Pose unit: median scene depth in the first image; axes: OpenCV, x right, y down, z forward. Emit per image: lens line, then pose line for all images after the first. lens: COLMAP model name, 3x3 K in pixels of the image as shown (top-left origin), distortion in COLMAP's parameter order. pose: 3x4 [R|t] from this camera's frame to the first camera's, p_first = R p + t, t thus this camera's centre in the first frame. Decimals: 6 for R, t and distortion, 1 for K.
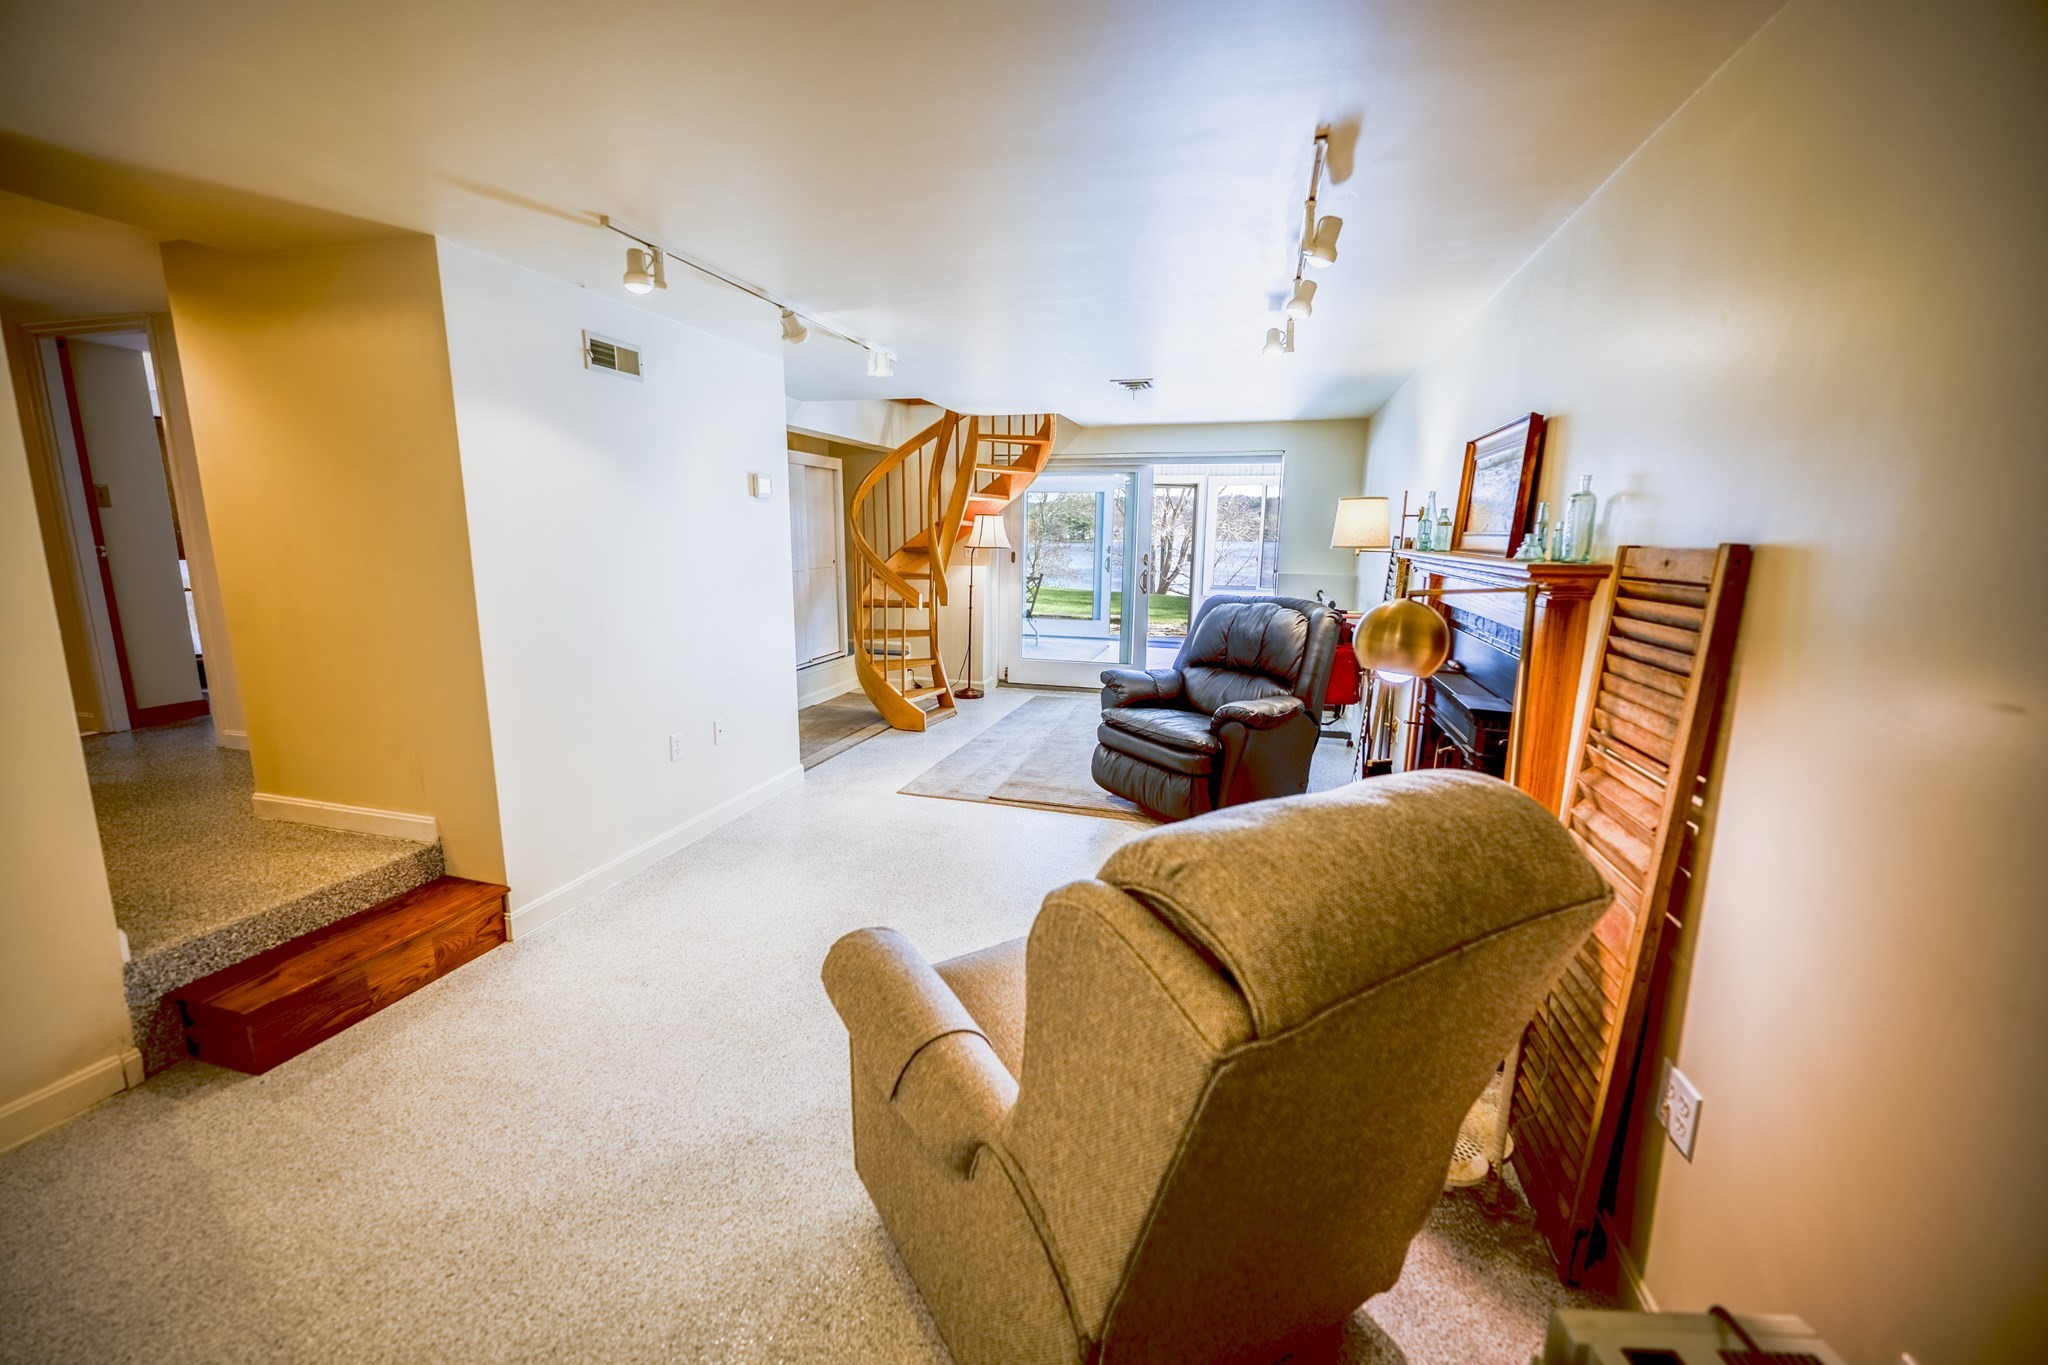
lens RADIAL K [[811.9, 0, 1024.7], [0, 811.9, 678.2], [0, 0, 1]] dist [-0.001573, 0.000758]
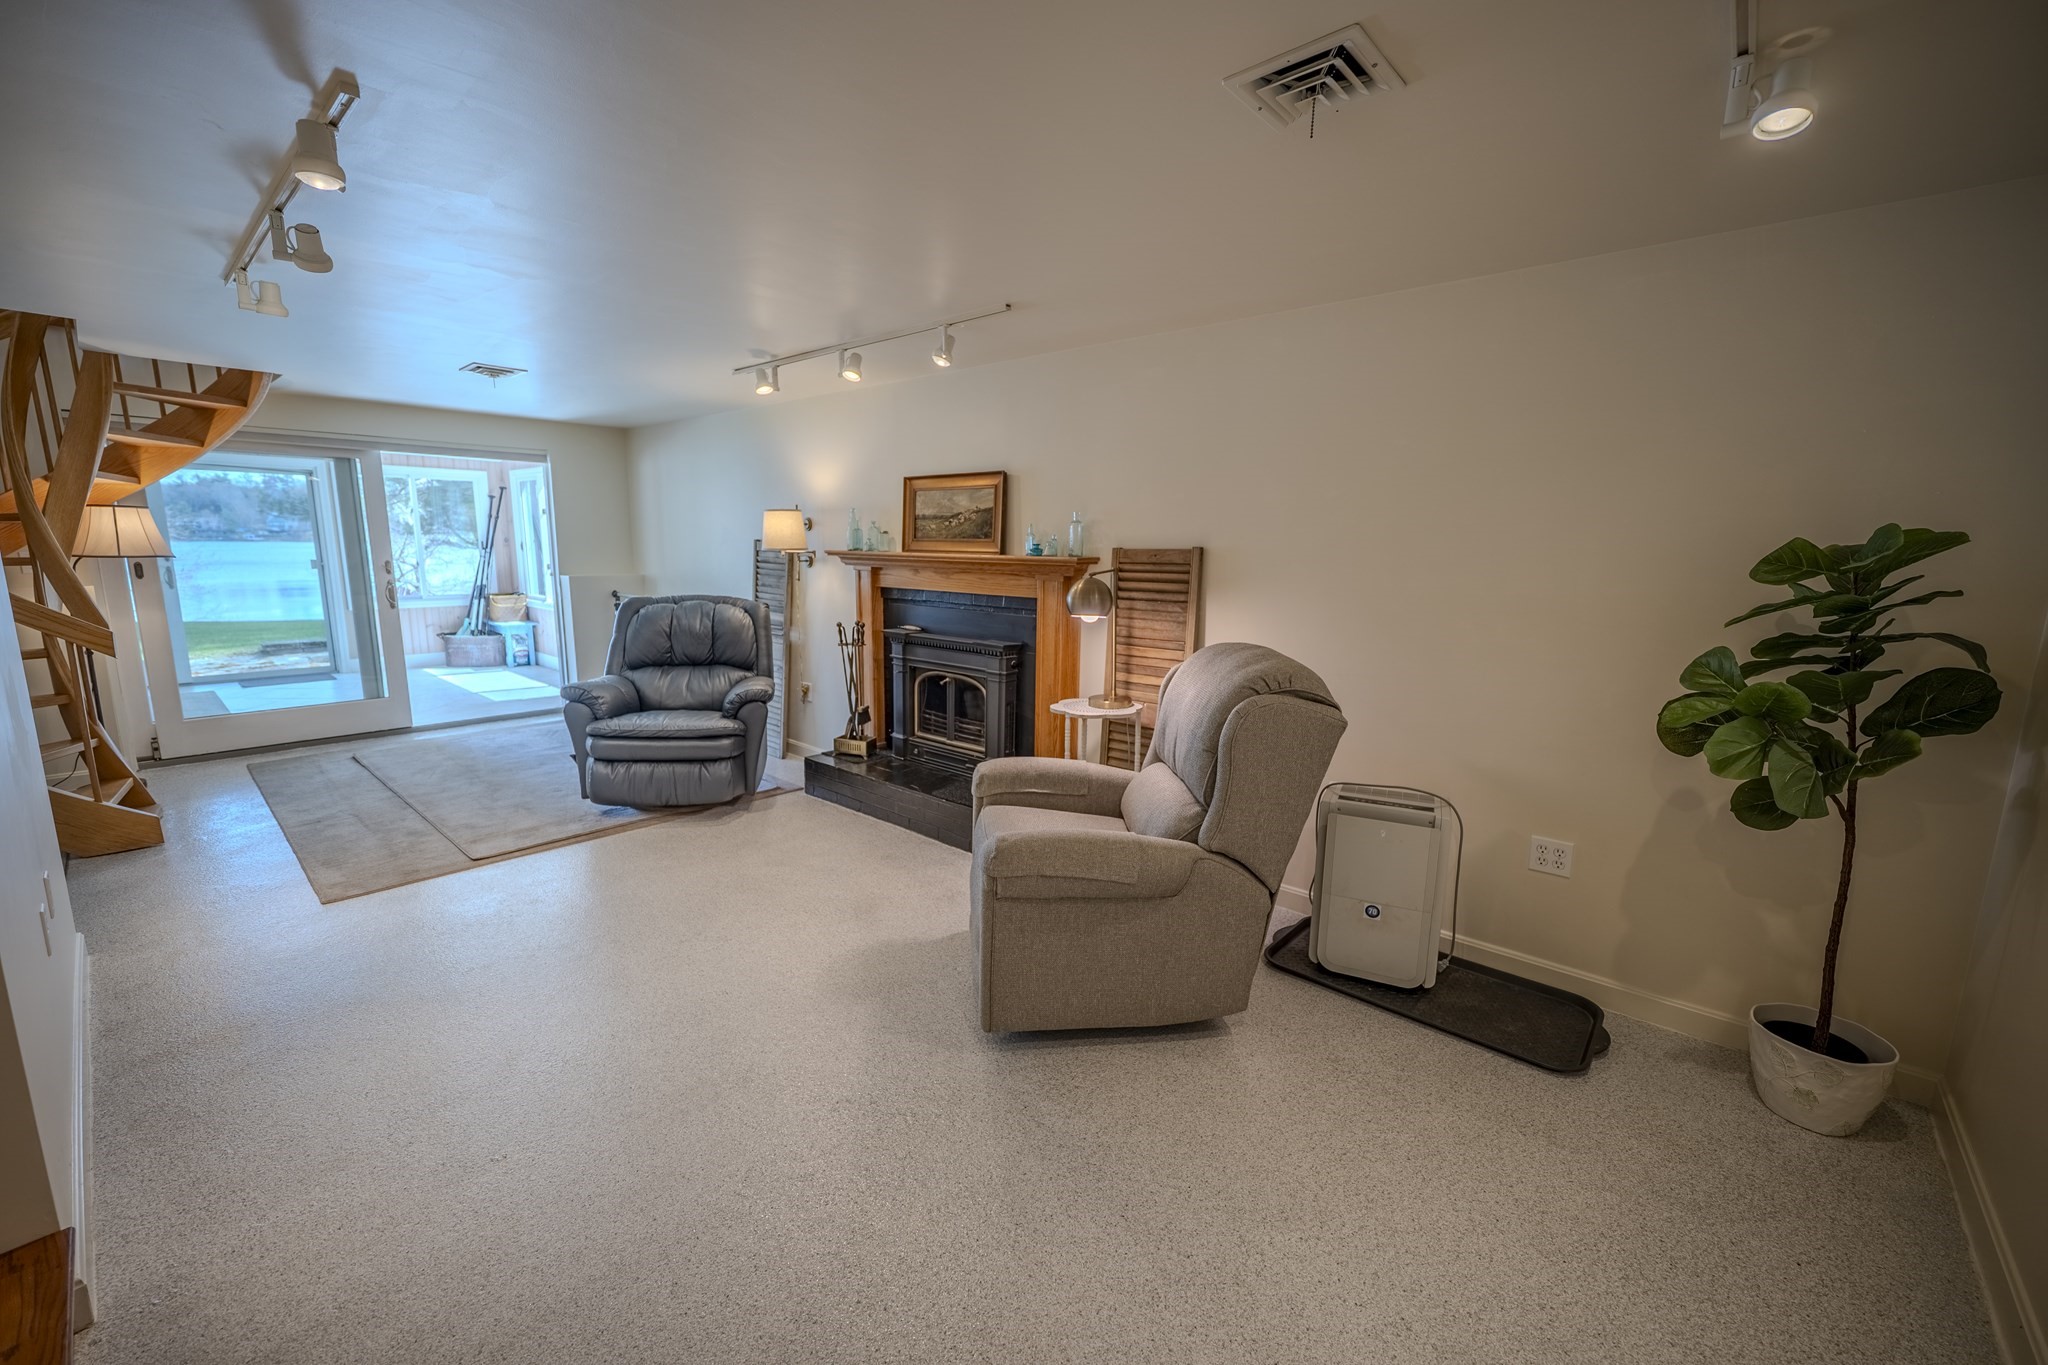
lens RADIAL K [[811.9, 0, 1019.8], [0, 811.9, 690.1], [0, 0, 1]] dist [-0.001573, 0.000758]
pose [[0.432632, -0.168058, 0.885769, -0.487051], [0.151816, 0.982023, 0.112170, -0.029754], [-0.888696, 0.085946, 0.450369, 0.117674]]
